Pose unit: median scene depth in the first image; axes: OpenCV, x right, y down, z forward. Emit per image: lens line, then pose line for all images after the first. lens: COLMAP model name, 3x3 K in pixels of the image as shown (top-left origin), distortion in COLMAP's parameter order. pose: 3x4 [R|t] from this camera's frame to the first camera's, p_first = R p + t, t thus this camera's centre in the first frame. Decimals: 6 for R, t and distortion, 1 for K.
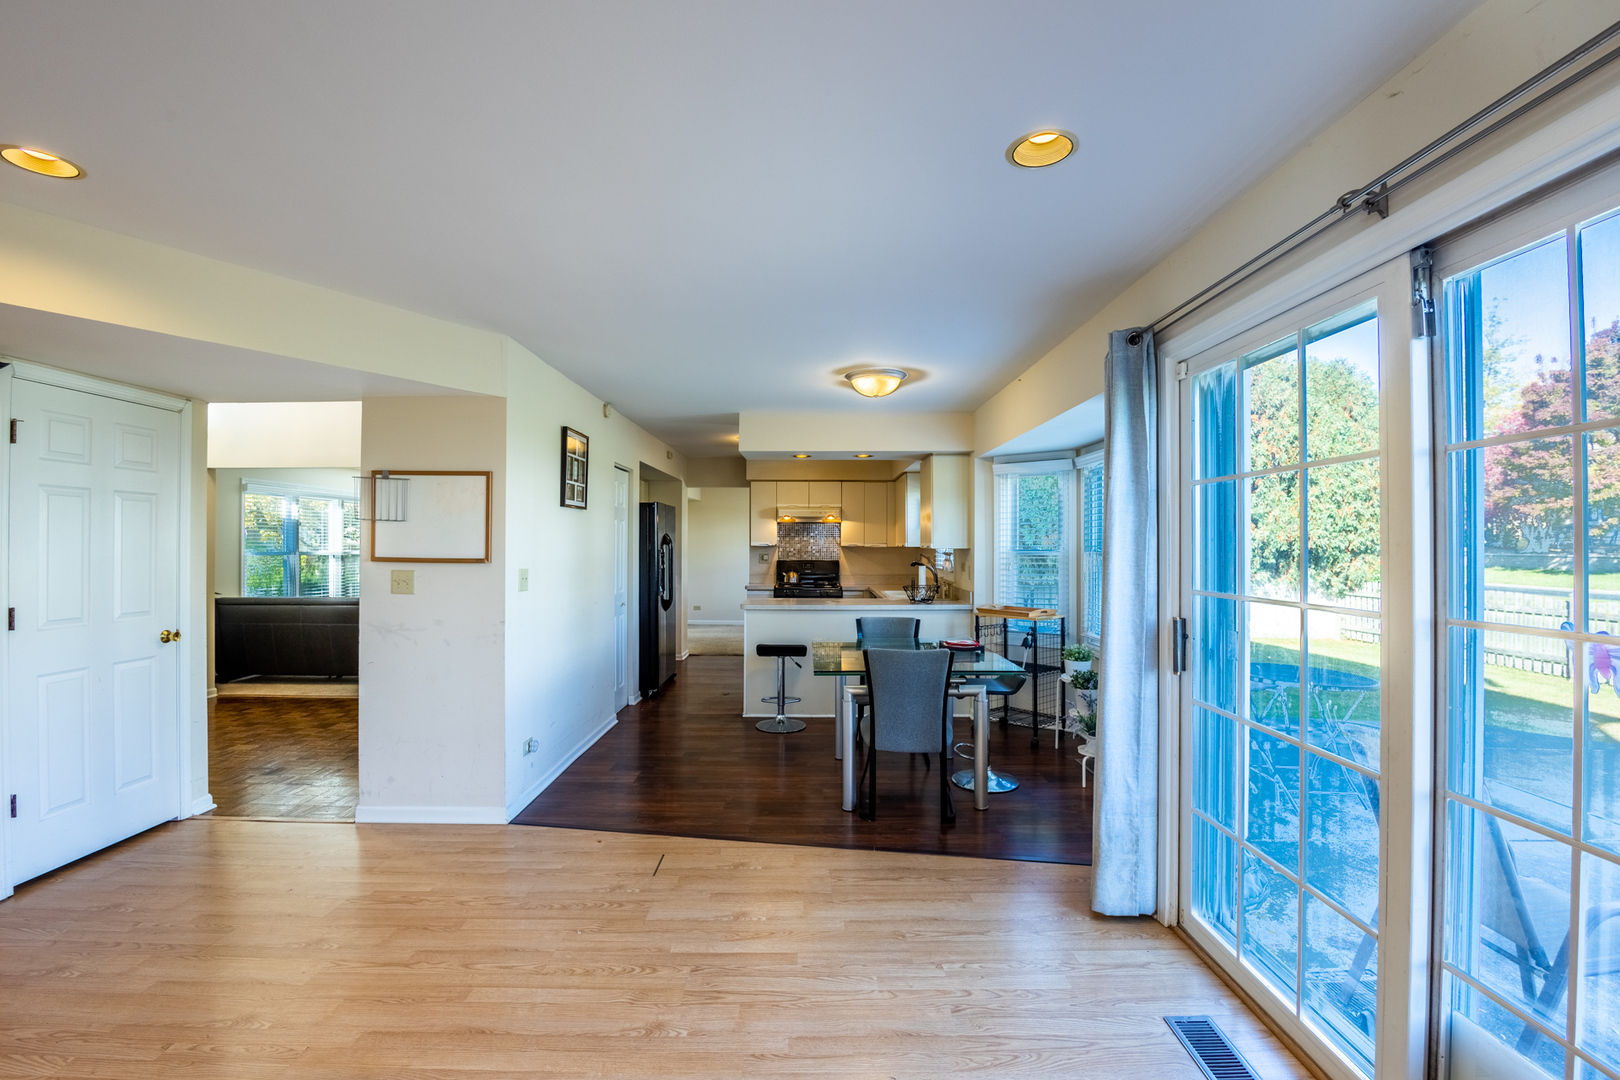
lens RADIAL K [[759.3, 0, 810.2], [0, 759.3, 542.4], [0, 0, 1]] dist [-0.015499, -0.002663]
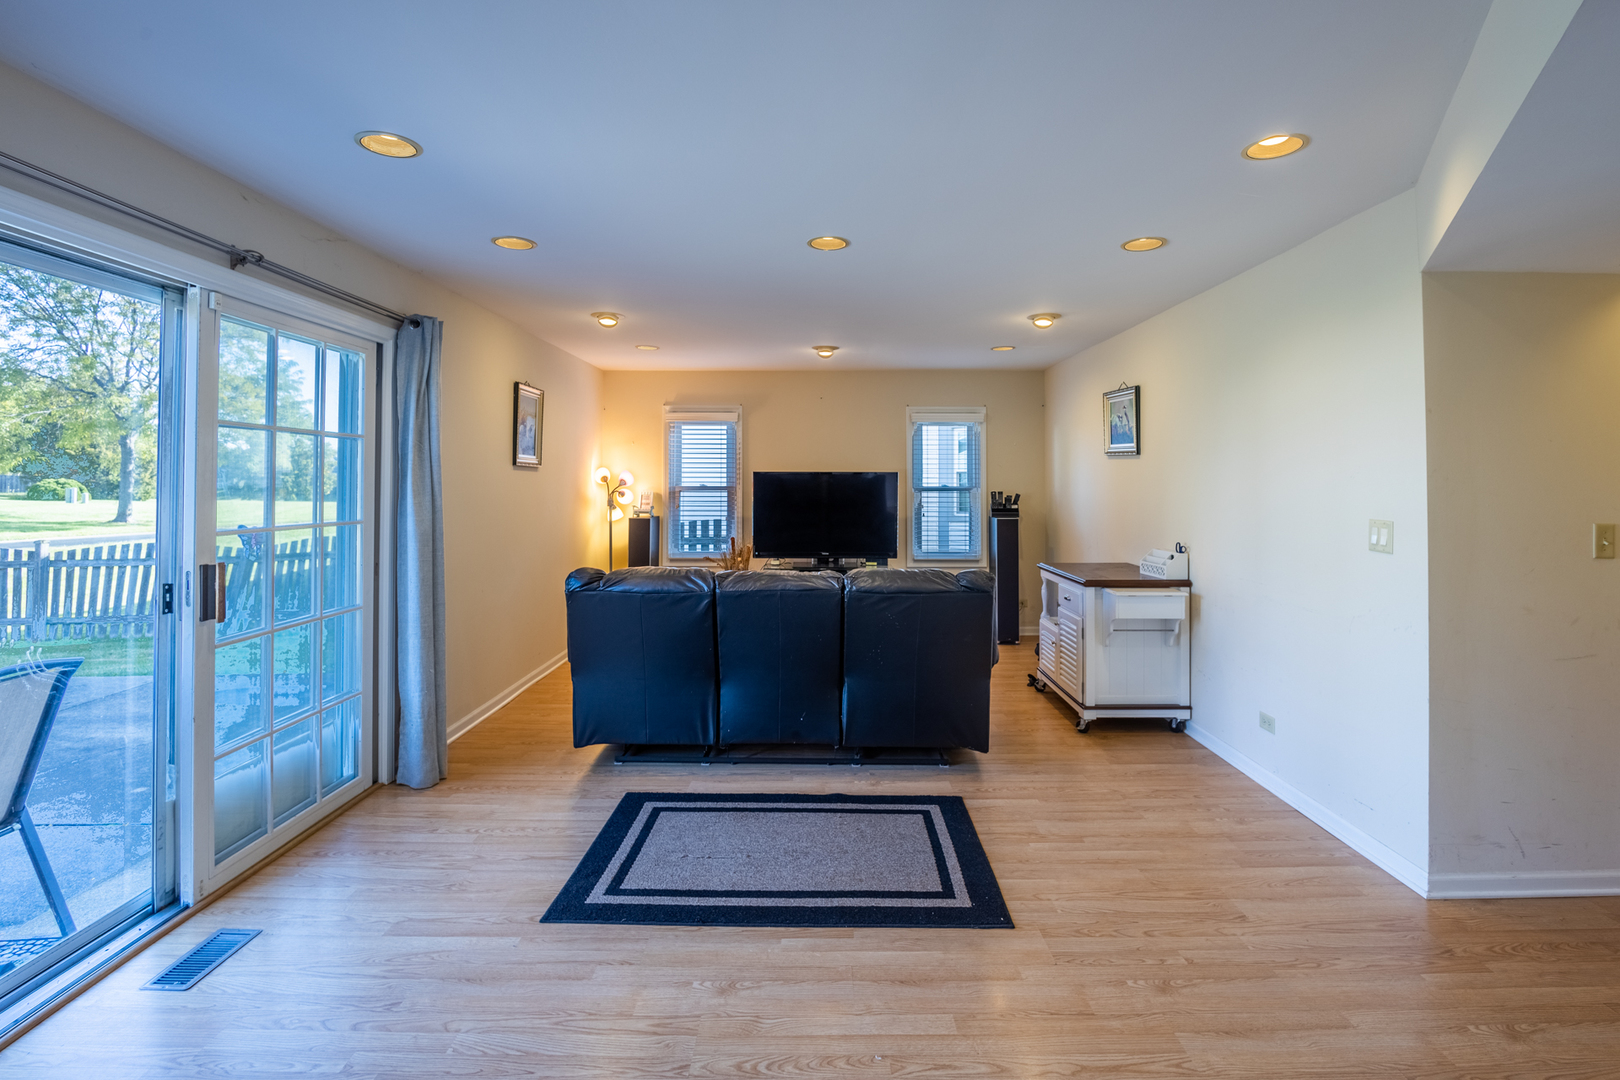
lens RADIAL K [[759.3, 0, 810.4], [0, 759.3, 474.3], [0, 0, 1]] dist [-0.015499, -0.002663]
pose [[-0.999996, -0.000111, -0.002731, -0.290976], [-0.000068, 0.999875, -0.015796, 0.002852], [0.002732, -0.015795, -0.999872, 1.848269]]
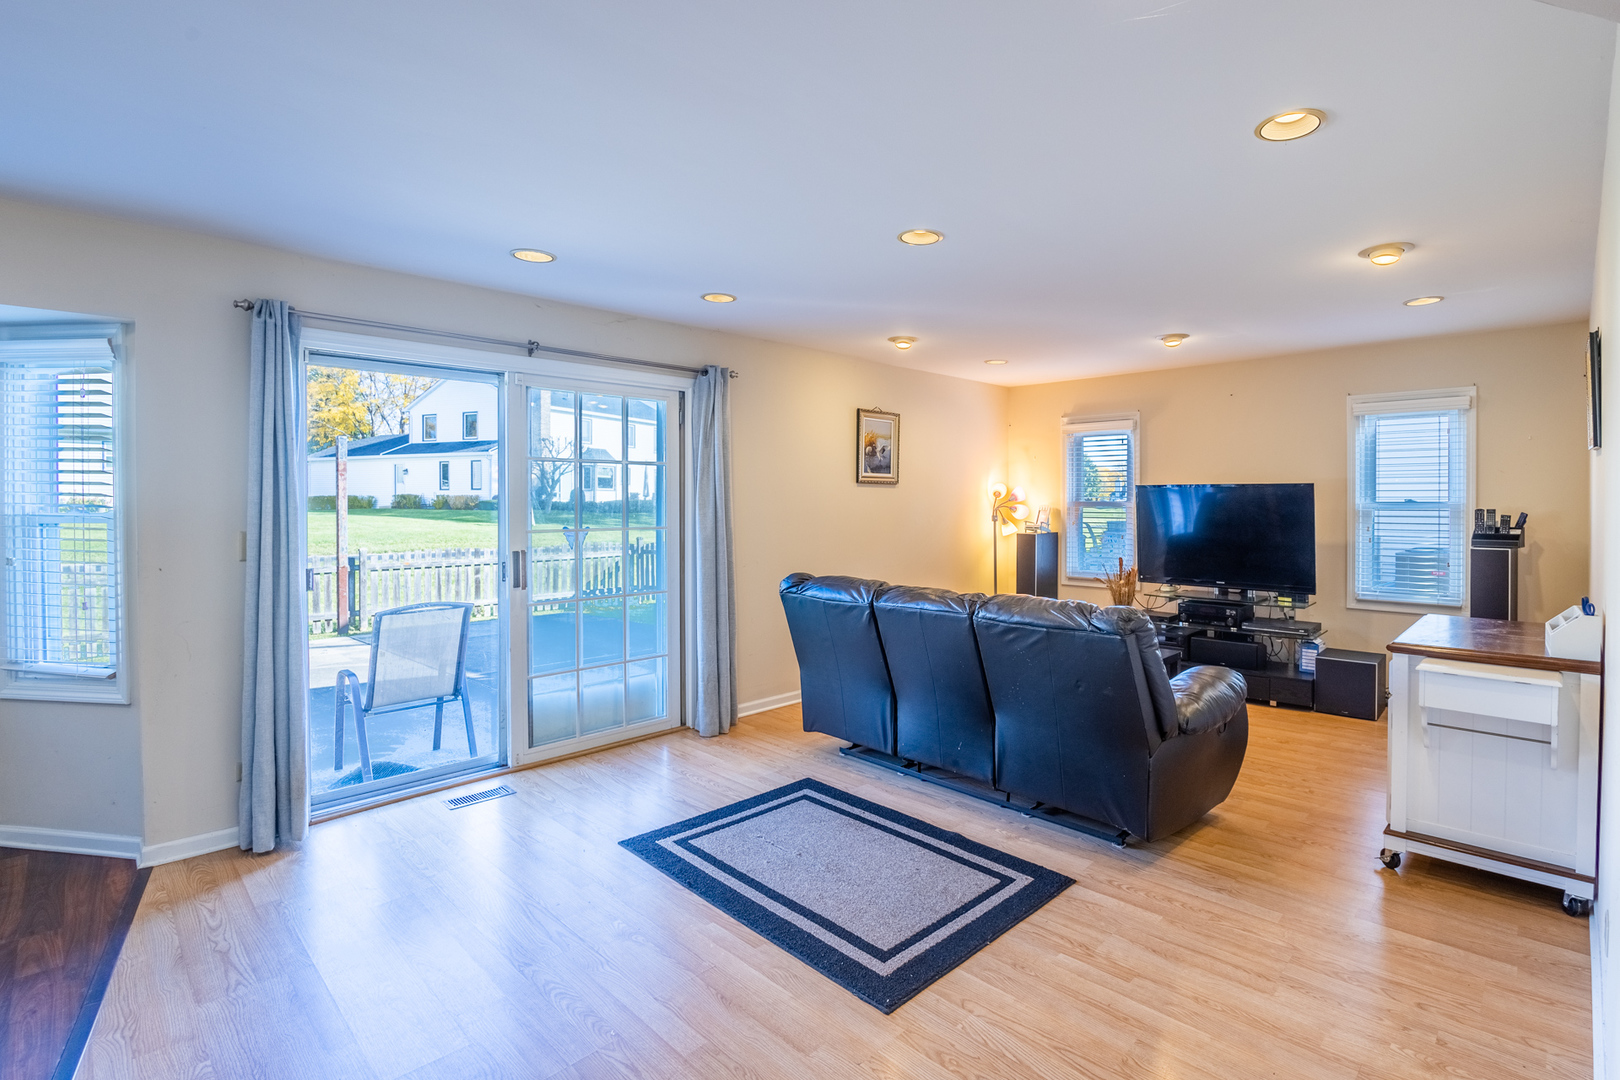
lens RADIAL K [[759.3, 0, 876.5], [0, 759.3, 509.1], [0, 0, 1]] dist [-0.015499, -0.002663]
pose [[-0.741710, -0.006197, 0.670693, -1.085133], [-0.000652, 0.999964, 0.008518, 0.007142], [-0.670721, 0.005881, -0.741687, 1.496025]]
